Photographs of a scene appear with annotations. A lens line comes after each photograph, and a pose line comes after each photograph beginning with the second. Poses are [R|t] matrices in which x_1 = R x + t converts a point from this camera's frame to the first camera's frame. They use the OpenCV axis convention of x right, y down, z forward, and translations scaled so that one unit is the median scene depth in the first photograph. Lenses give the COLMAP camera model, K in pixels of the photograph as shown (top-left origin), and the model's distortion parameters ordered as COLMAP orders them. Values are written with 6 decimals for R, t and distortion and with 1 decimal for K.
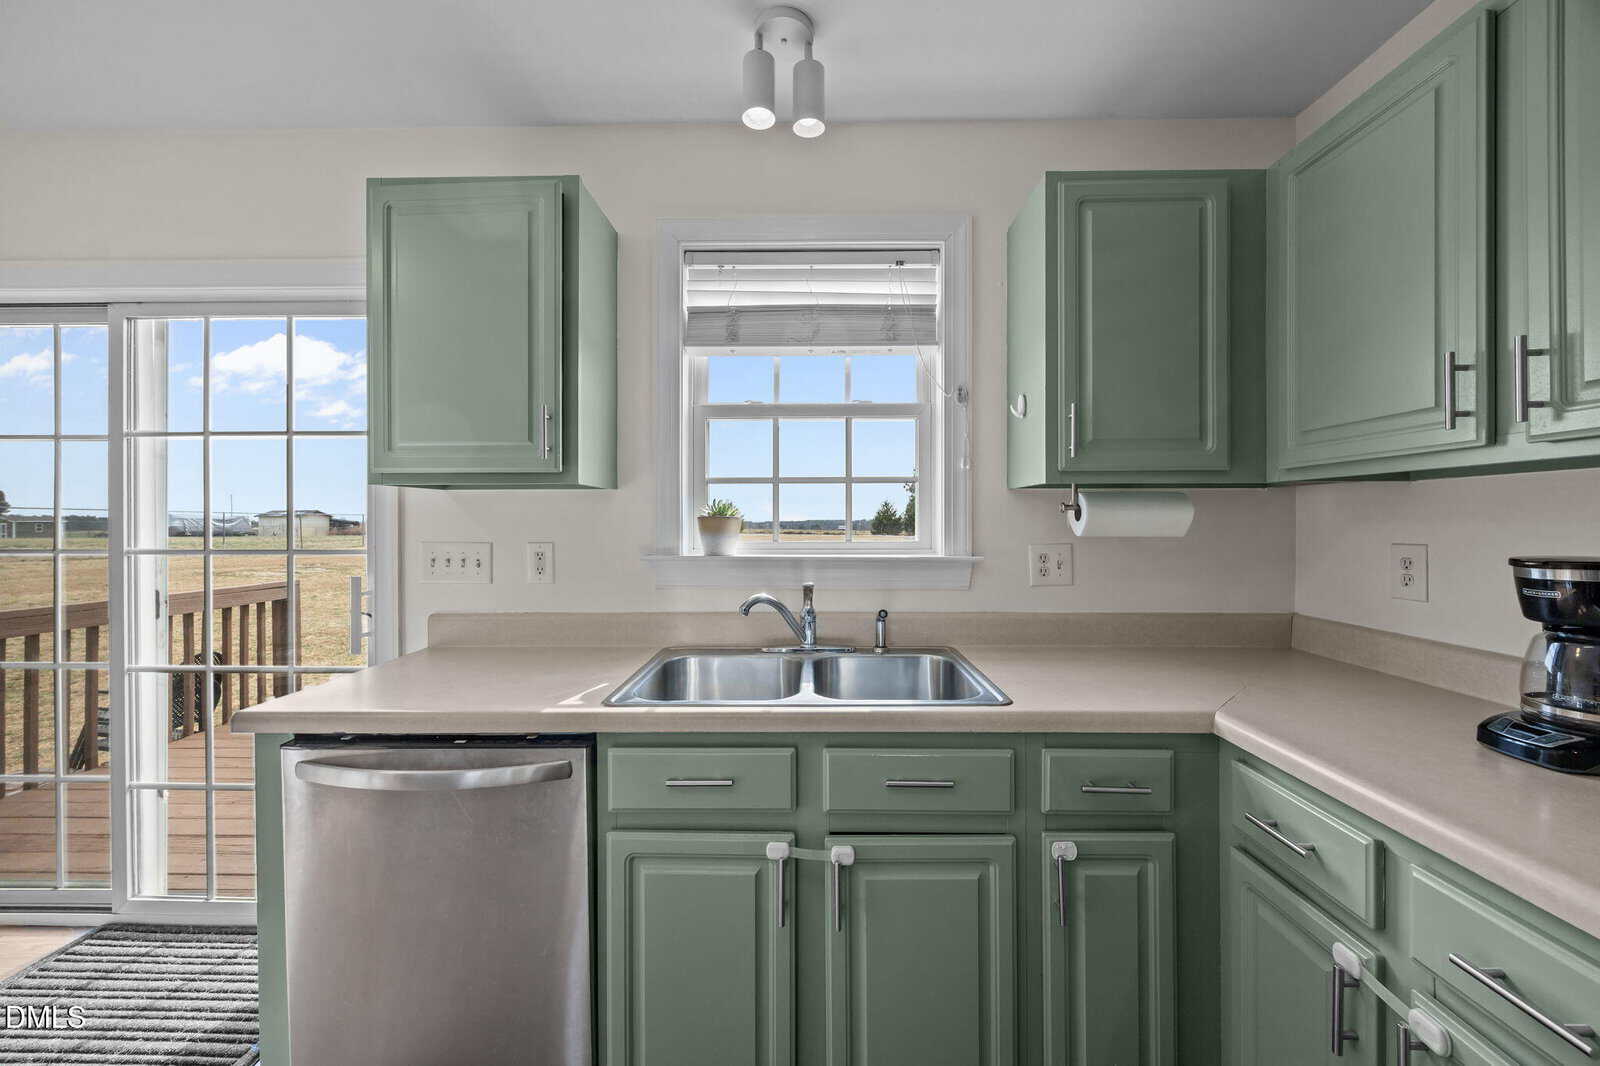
lens RADIAL K [[610.9, 0, 807.9], [0, 610.9, 523.7], [0, 0, 1]] dist [-0.002113, 0.000535]
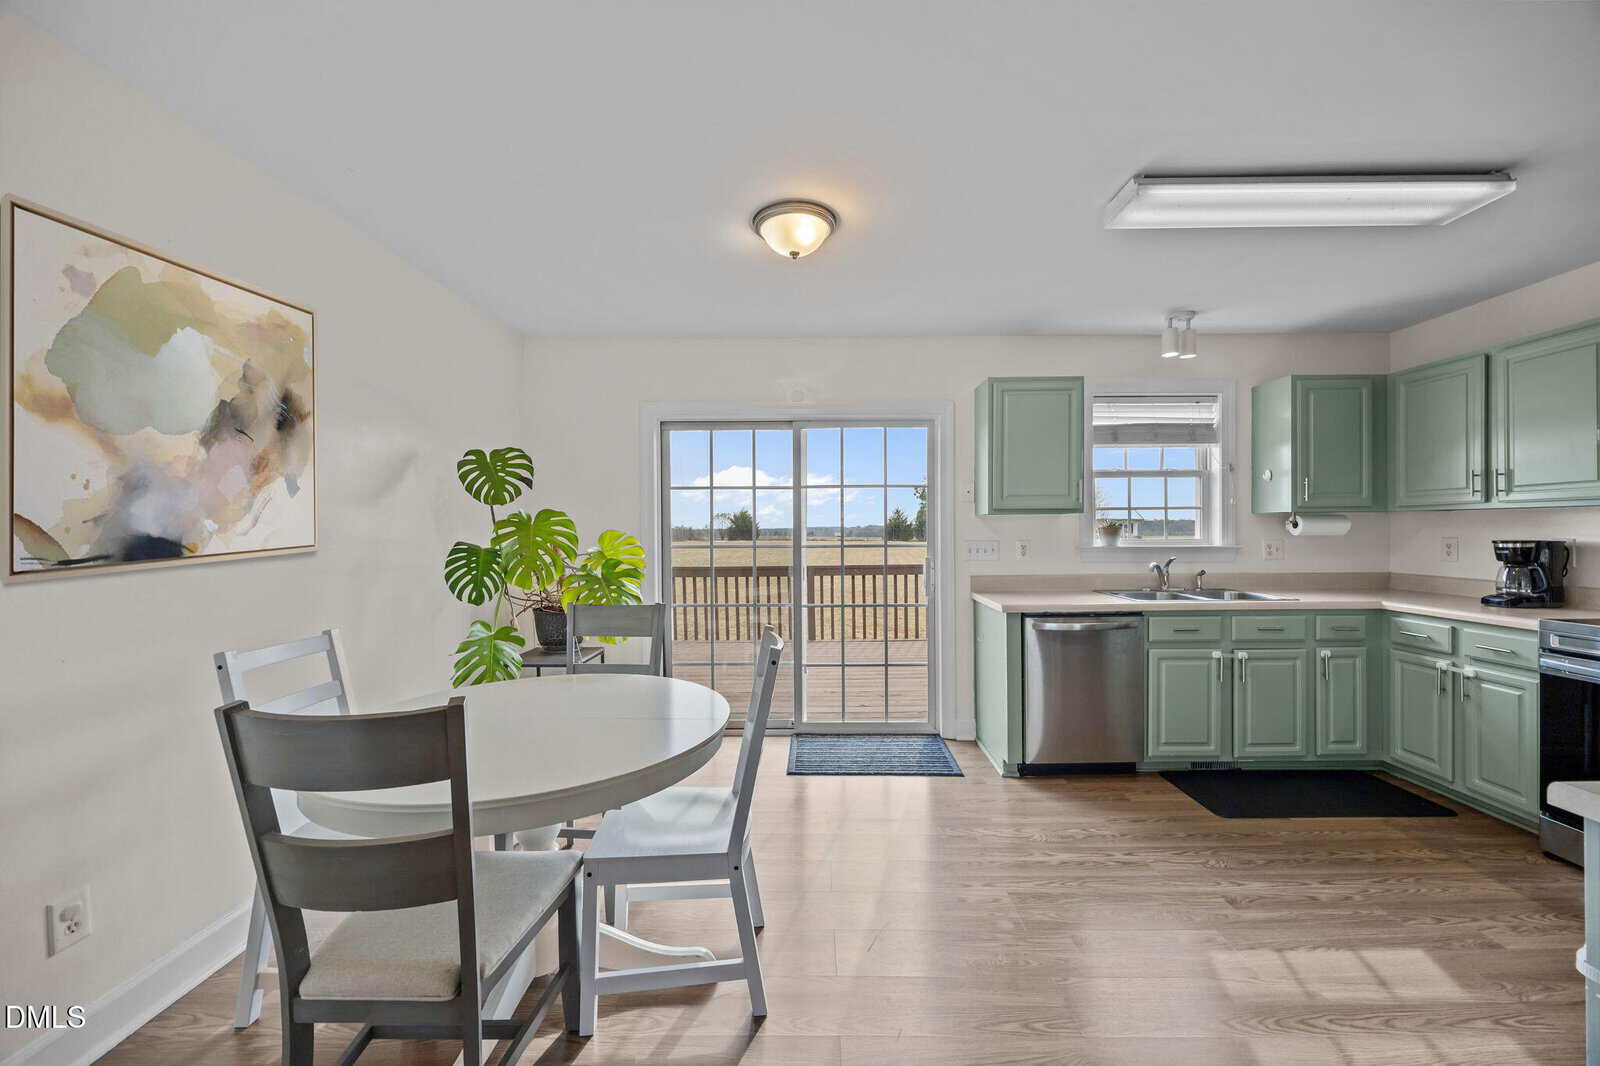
lens RADIAL K [[610.9, 0, 808.0], [0, 610.9, 532.3], [0, 0, 1]] dist [-0.002113, 0.000535]
pose [[0.999947, -0.004822, 0.009151, -1.445526], [0.004797, 0.999985, 0.002713, -0.005305], [-0.009164, -0.002669, 0.999954, -1.269285]]
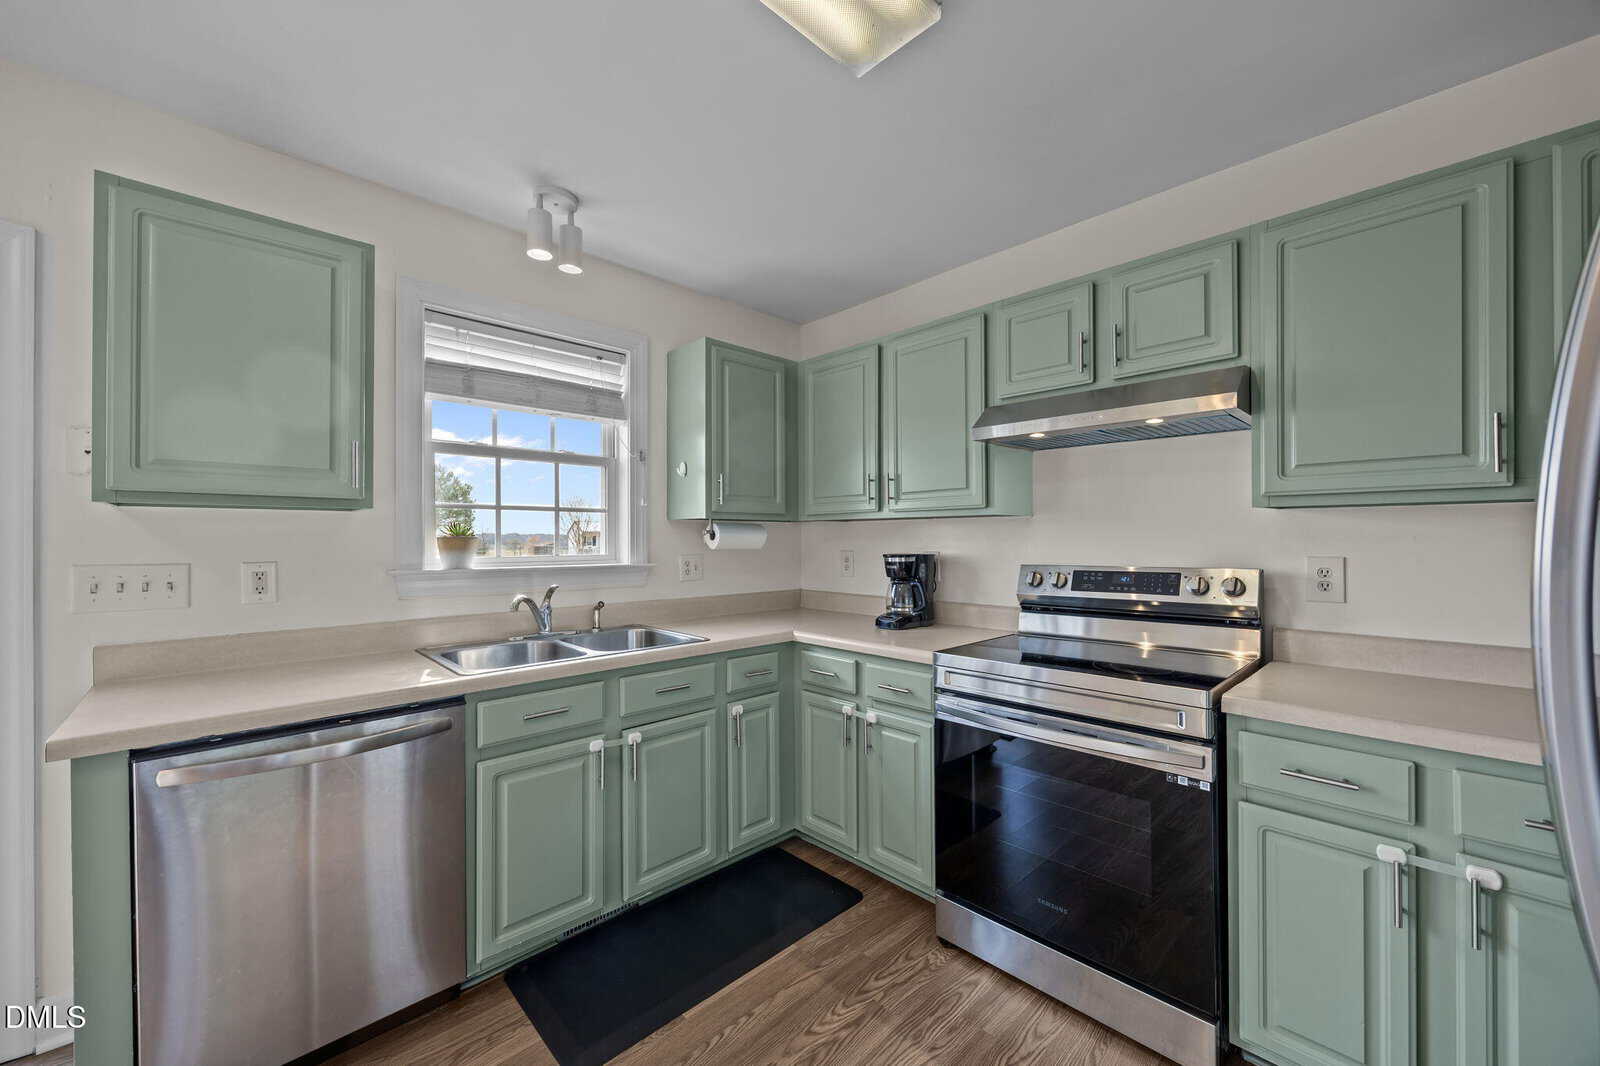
lens RADIAL K [[610.9, 0, 808.3], [0, 610.9, 538.4], [0, 0, 1]] dist [-0.002113, 0.000535]
pose [[0.707452, 0.000437, 0.706762, -0.625620], [0.002800, 0.999990, -0.003421, -0.003217], [-0.706756, 0.004399, 0.707444, -0.422179]]
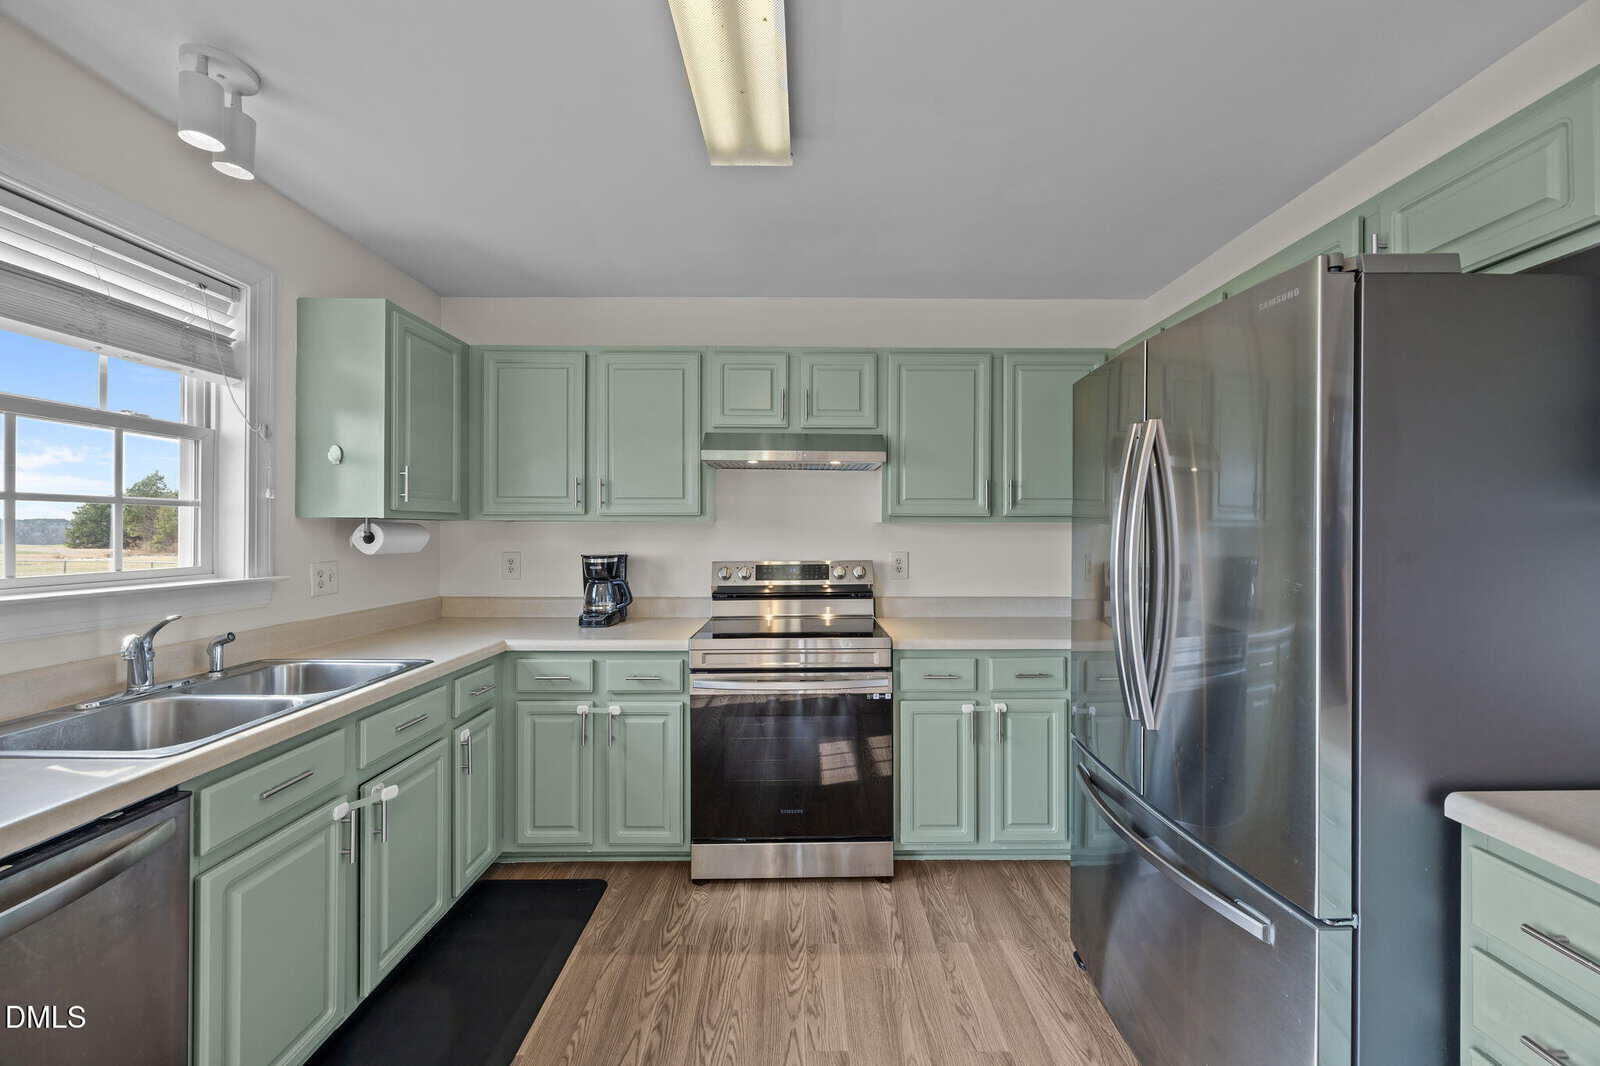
lens RADIAL K [[610.9, 0, 804.8], [0, 610.9, 528.4], [0, 0, 1]] dist [-0.002113, 0.000535]
pose [[-0.016733, 0.004609, 0.999849, -1.052639], [0.000620, 0.999989, -0.004599, -0.035168], [-0.999860, 0.000542, -0.016736, 0.047644]]
